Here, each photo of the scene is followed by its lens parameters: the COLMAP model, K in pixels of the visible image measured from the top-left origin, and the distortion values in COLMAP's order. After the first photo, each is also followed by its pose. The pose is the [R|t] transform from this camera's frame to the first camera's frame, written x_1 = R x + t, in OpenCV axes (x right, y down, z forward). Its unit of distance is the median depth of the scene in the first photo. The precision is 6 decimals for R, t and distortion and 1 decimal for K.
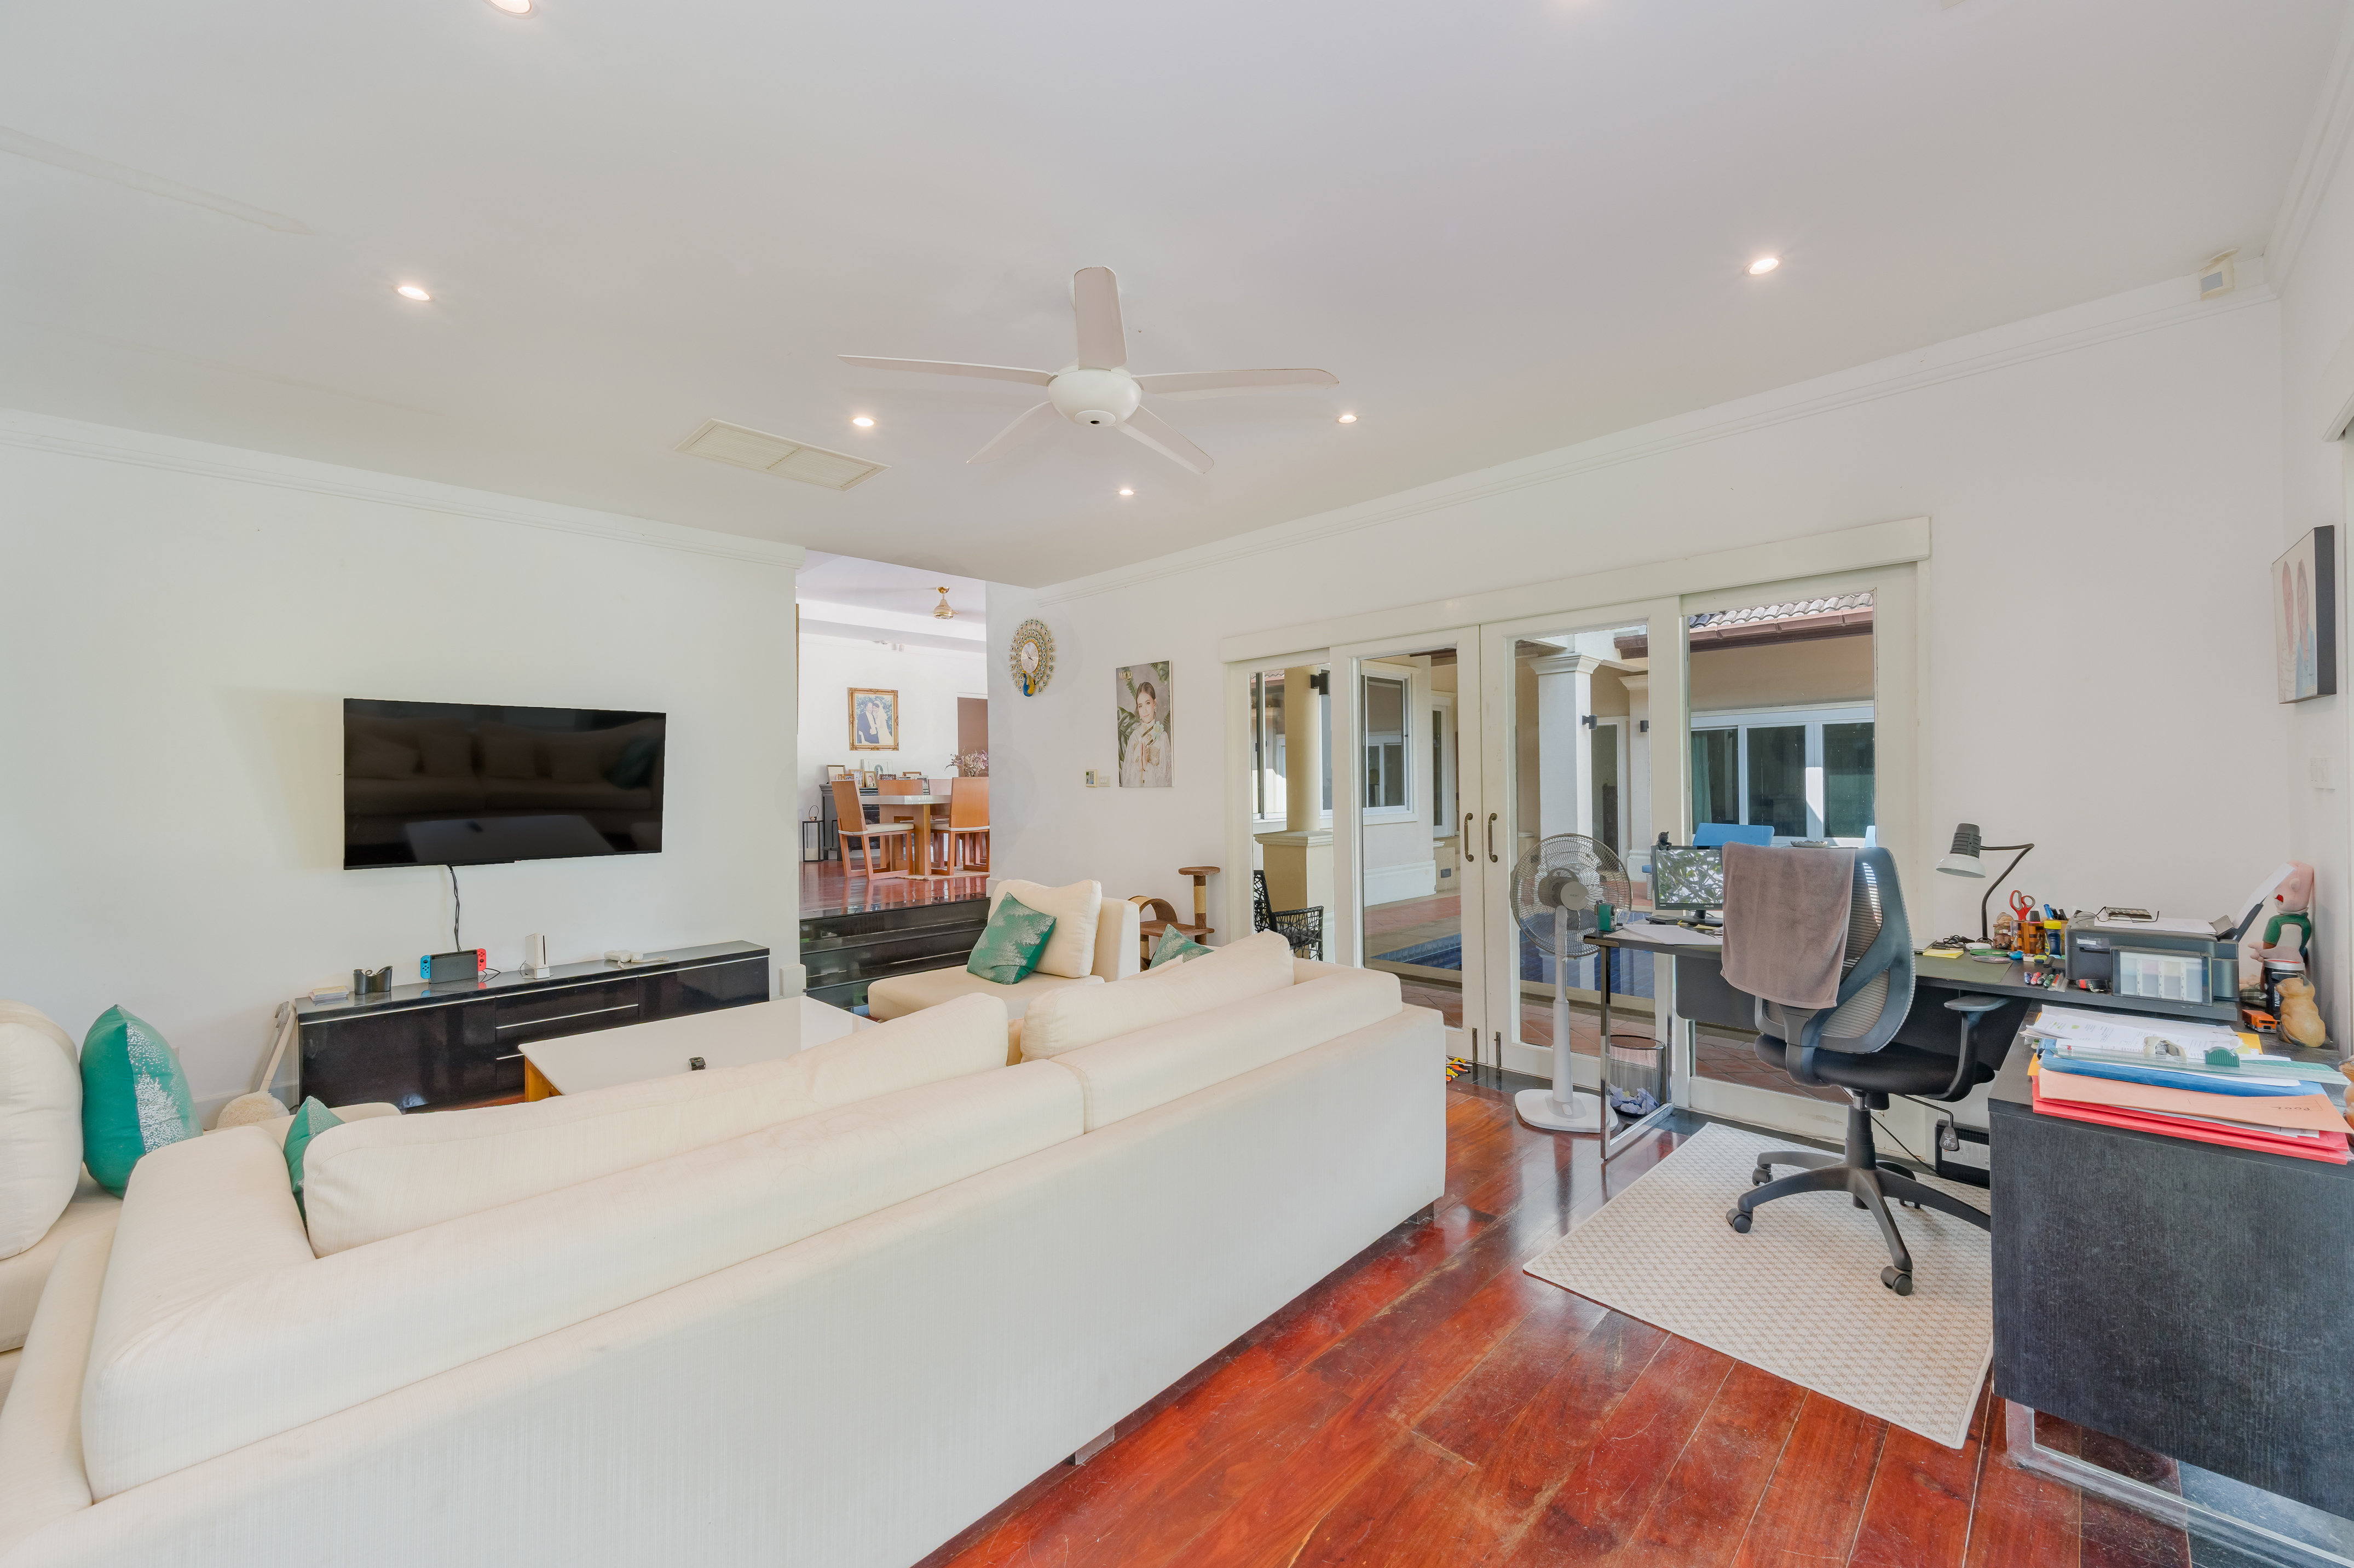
lens RADIAL K [[908.4, 0, 1182.0], [0, 908.4, 785.8], [0, 0, 1]] dist [0.028870, -0.012985]
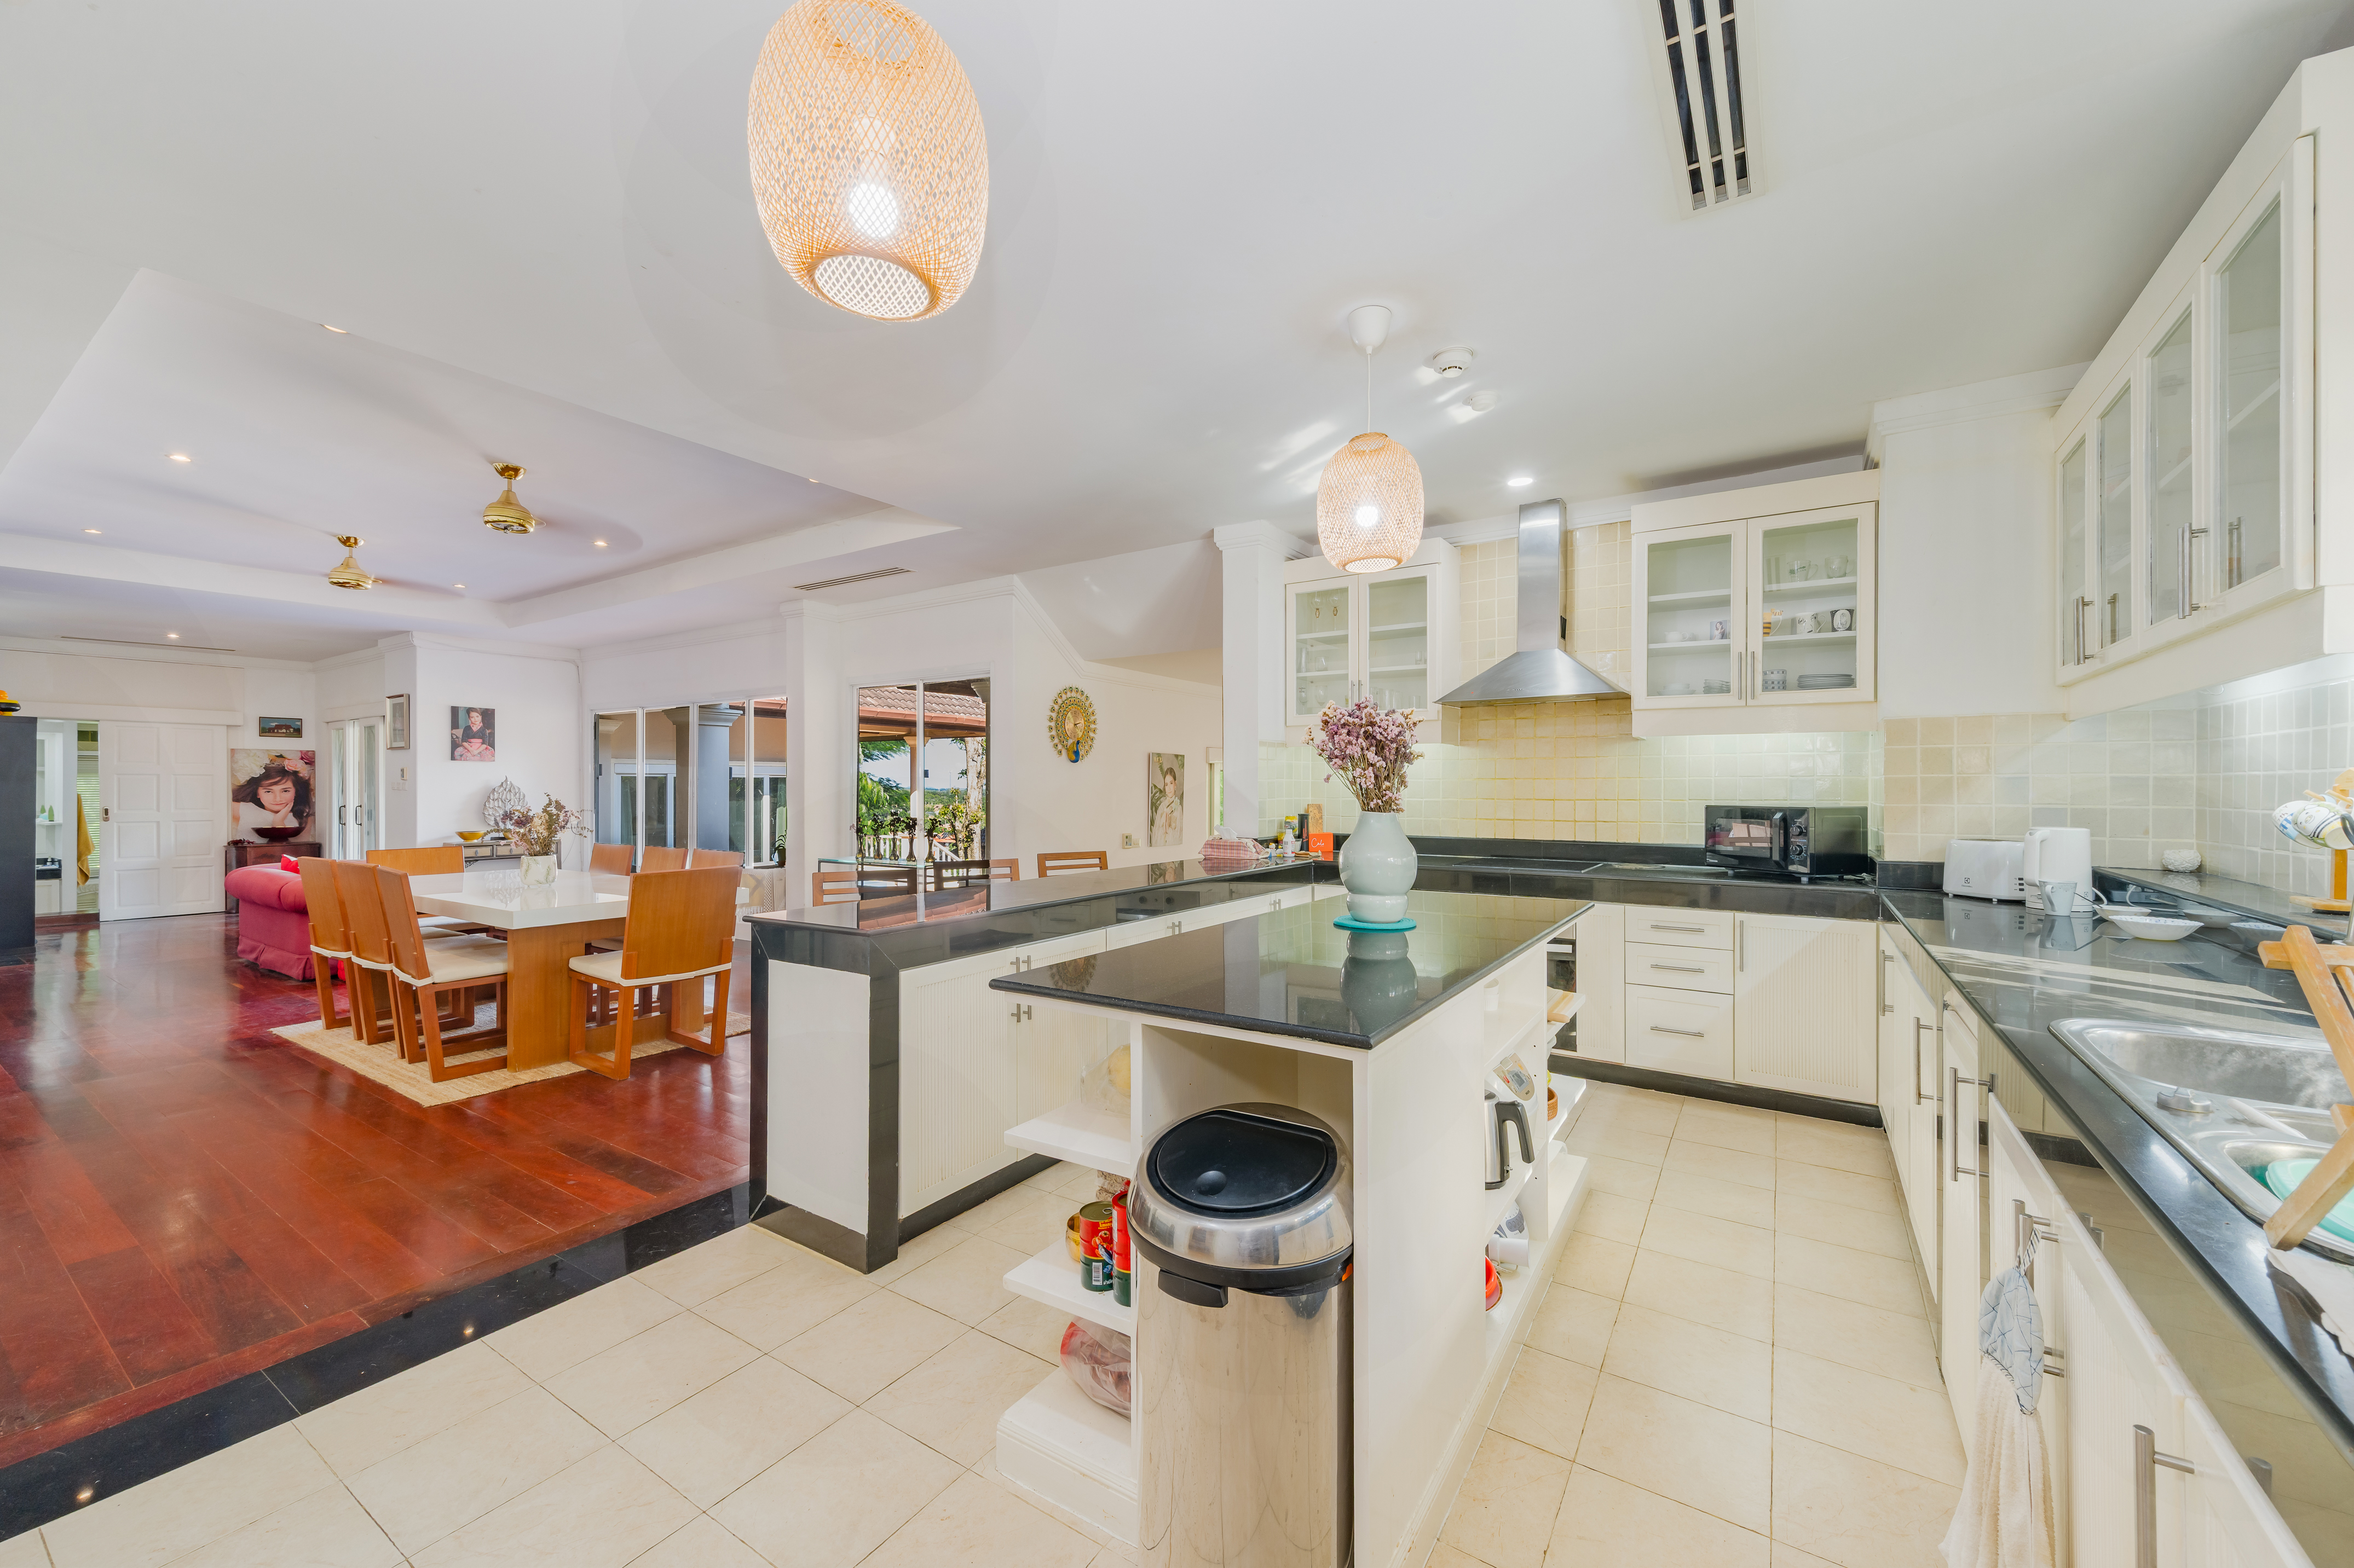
lens RADIAL K [[893.0, 0, 1193.5], [0, 893.0, 789.8], [0, 0, 1]] dist [0.017369, -0.000049]
pose [[-0.203121, 0.013078, 0.979066, -1.334010], [0.002790, 0.999914, -0.012777, -0.063633], [-0.979150, 0.000137, -0.203140, 1.229640]]
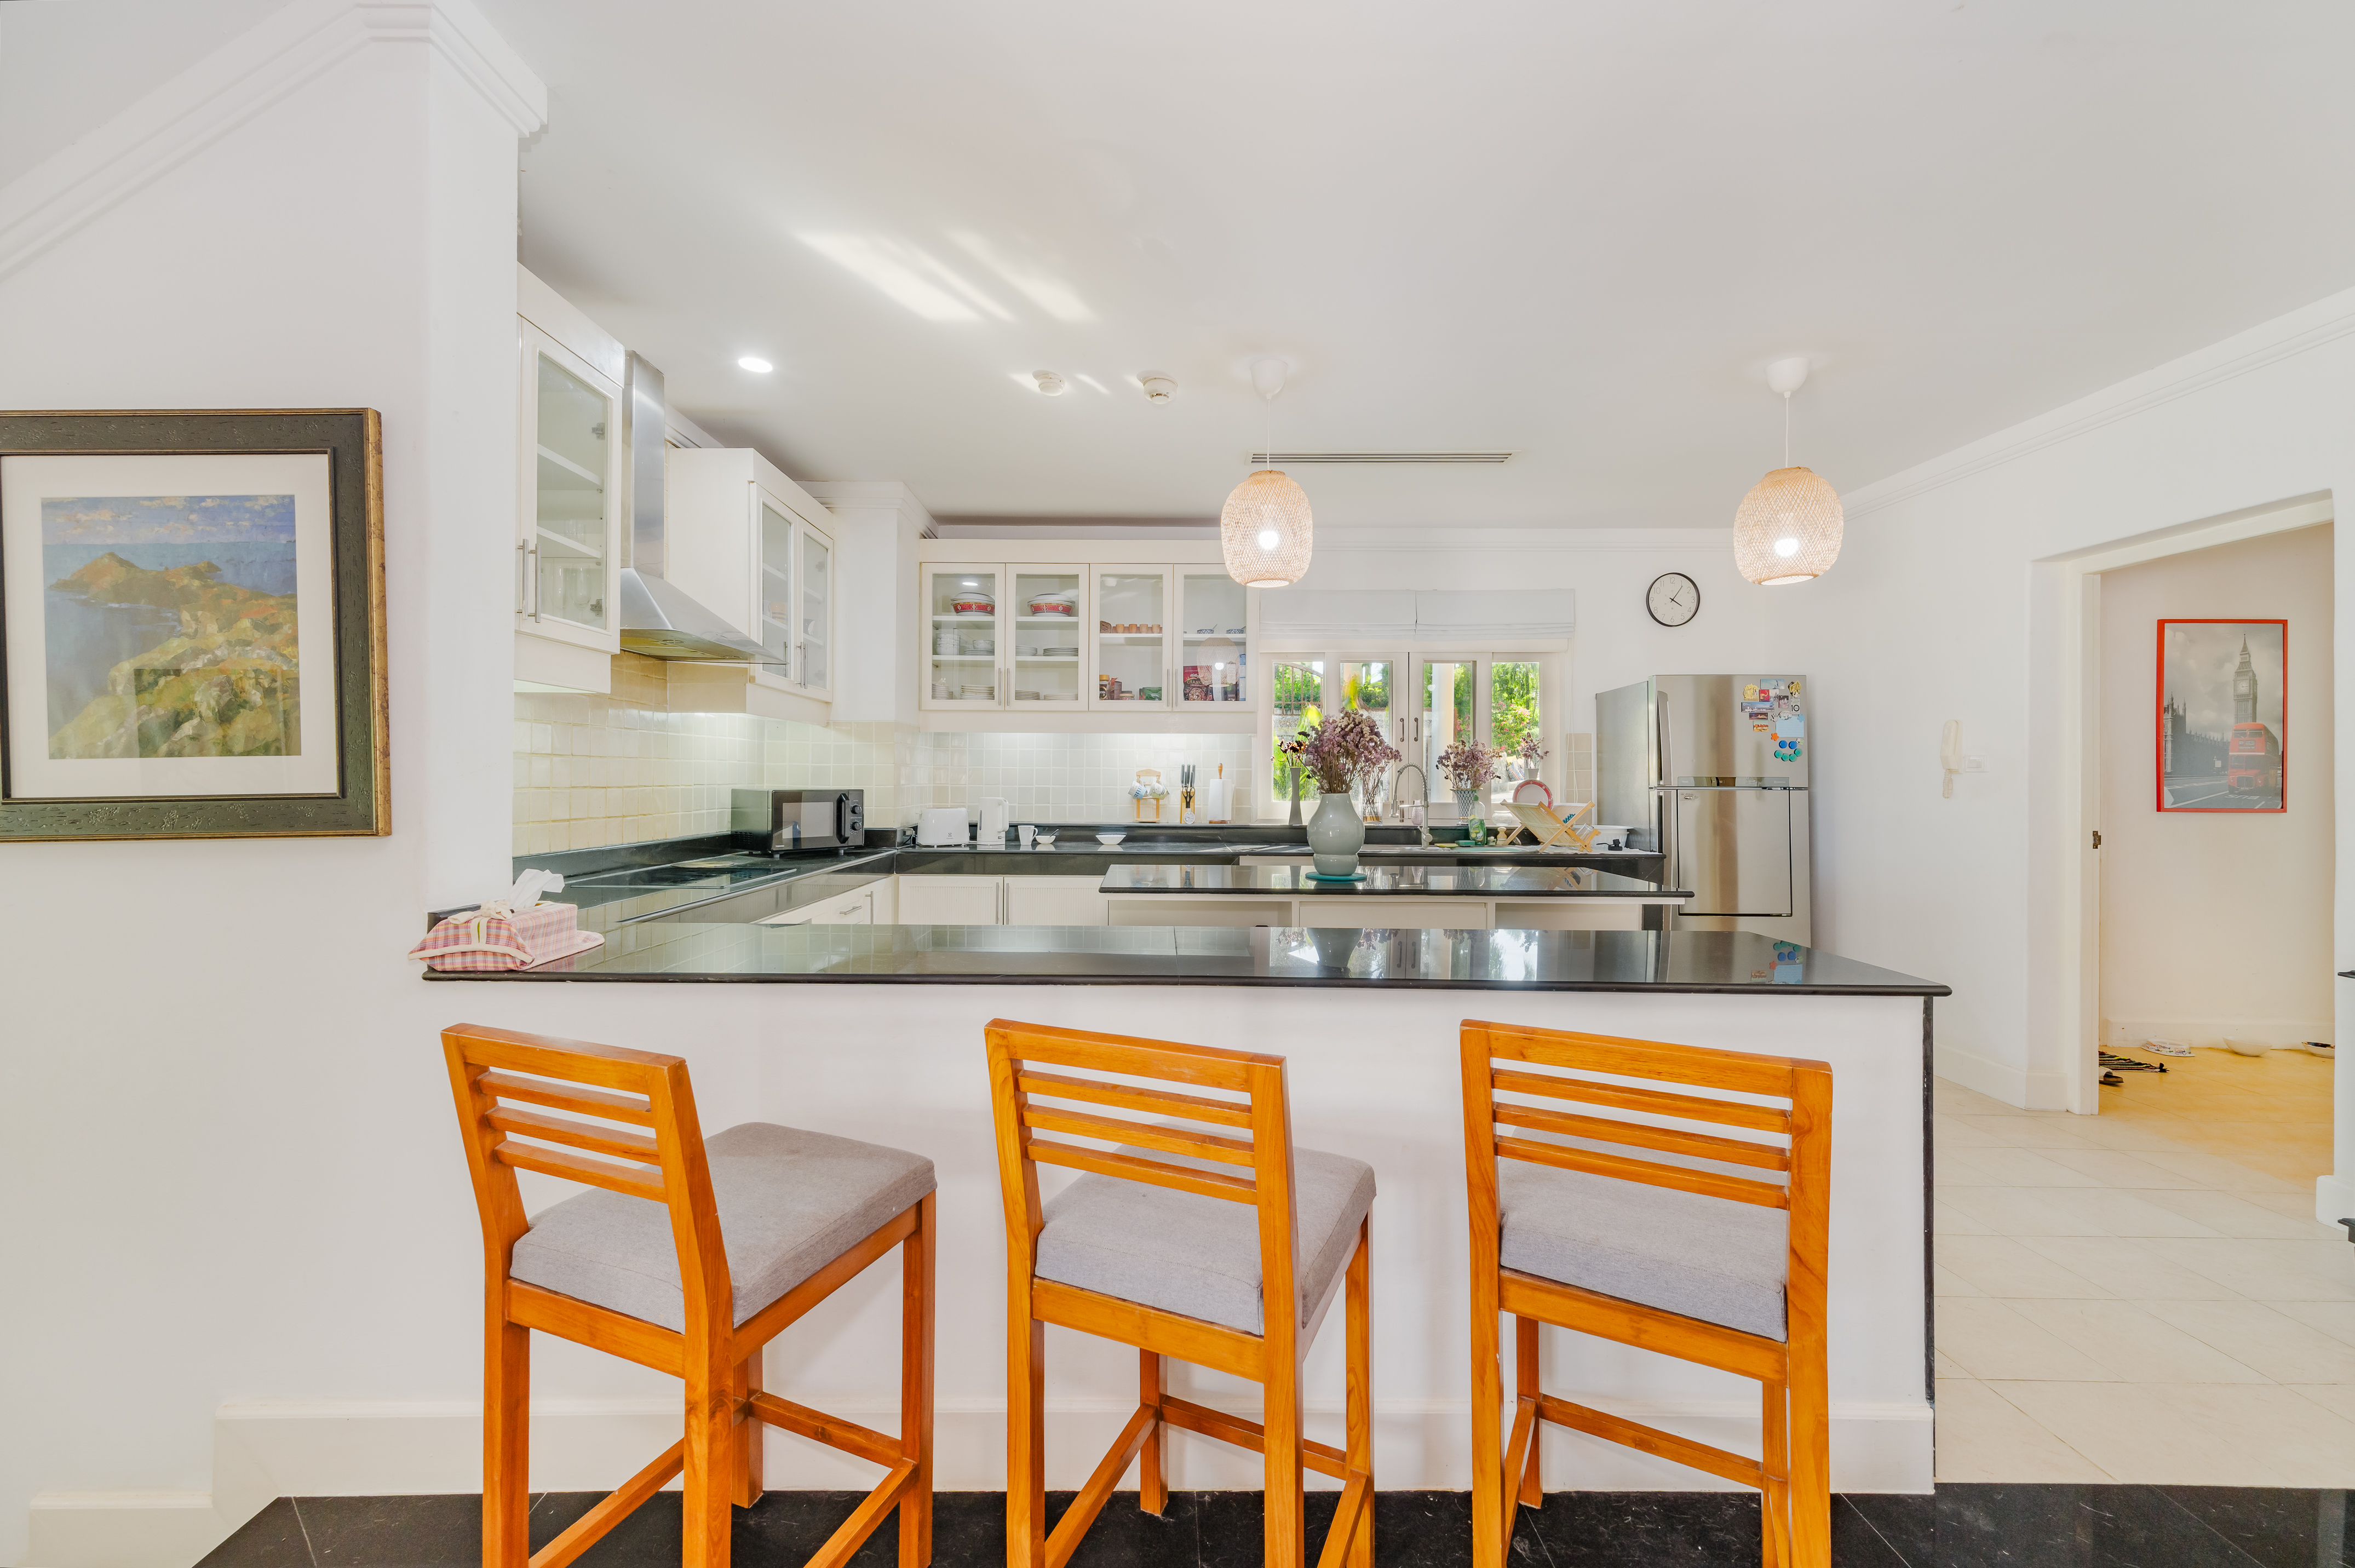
lens RADIAL K [[908.9, 0, 1182.5], [0, 908.9, 785.8], [0, 0, 1]] dist [0.028870, -0.012985]
pose [[-0.712762, 0.018007, -0.701175, -0.461990], [0.005506, 0.999783, 0.020078, -0.074622], [0.701385, 0.010450, -0.712706, 1.406621]]
